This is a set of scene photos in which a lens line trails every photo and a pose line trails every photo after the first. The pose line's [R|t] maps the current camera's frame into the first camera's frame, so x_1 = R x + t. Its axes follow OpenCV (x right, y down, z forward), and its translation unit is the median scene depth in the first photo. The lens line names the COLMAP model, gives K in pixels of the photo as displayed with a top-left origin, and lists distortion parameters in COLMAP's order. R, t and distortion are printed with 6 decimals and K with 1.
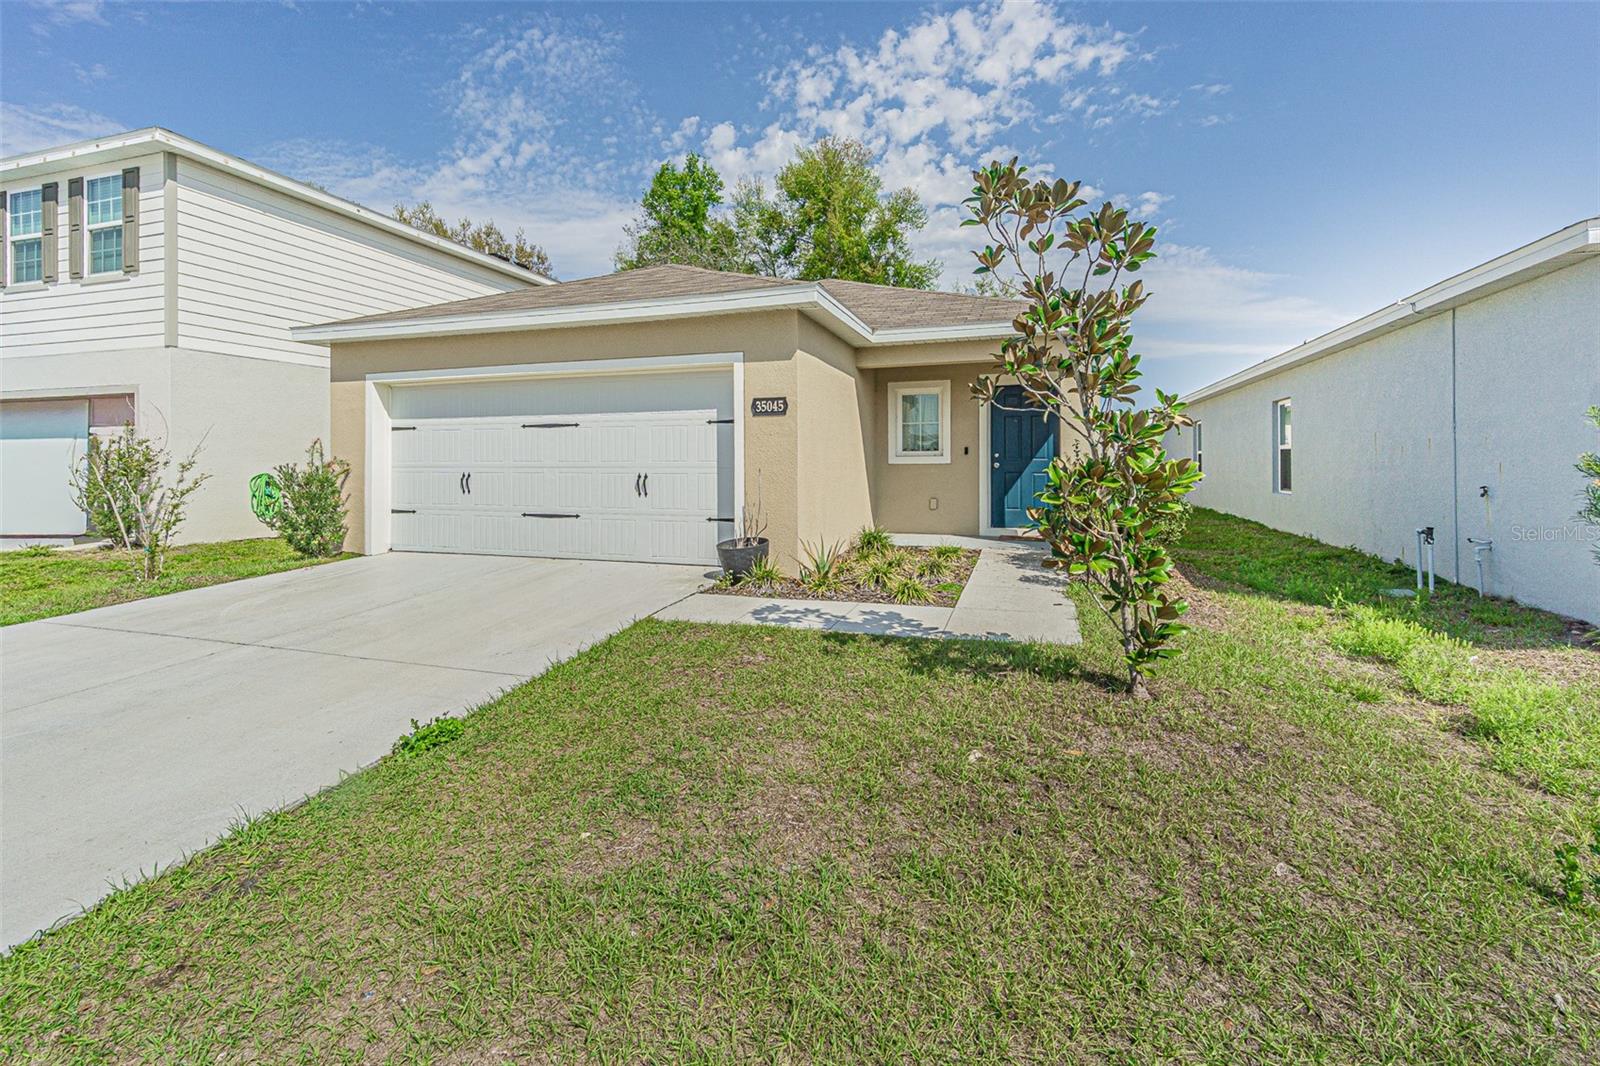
lens RADIAL K [[685.5, 0, 778.8], [0, 685.5, 465.6], [0, 0, 1]] dist [0.019380, -0.000113]
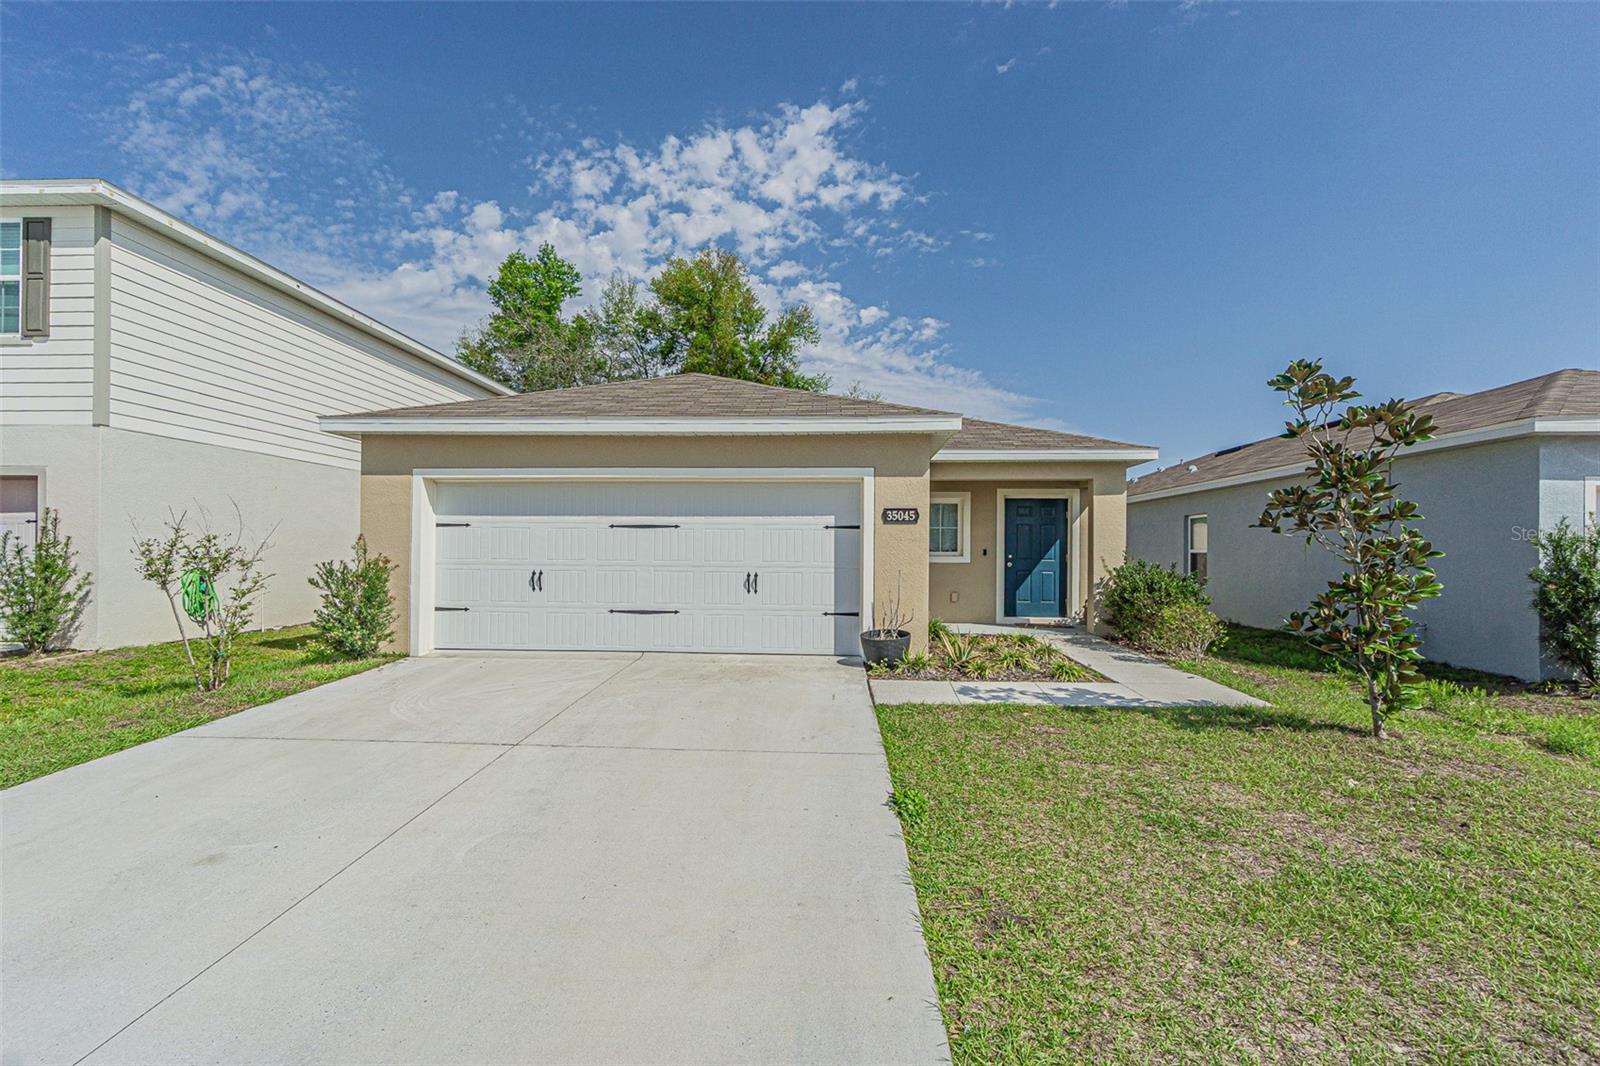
lens RADIAL K [[664.6, 0, 734.1], [0, 664.6, 553.3], [0, 0, 1]] dist [0.010986, -0.000027]
pose [[0.974135, 0.005935, 0.225888, -0.281659], [-0.005326, 0.999980, -0.003304, -0.009337], [-0.225903, 0.002015, 0.974148, -0.015174]]
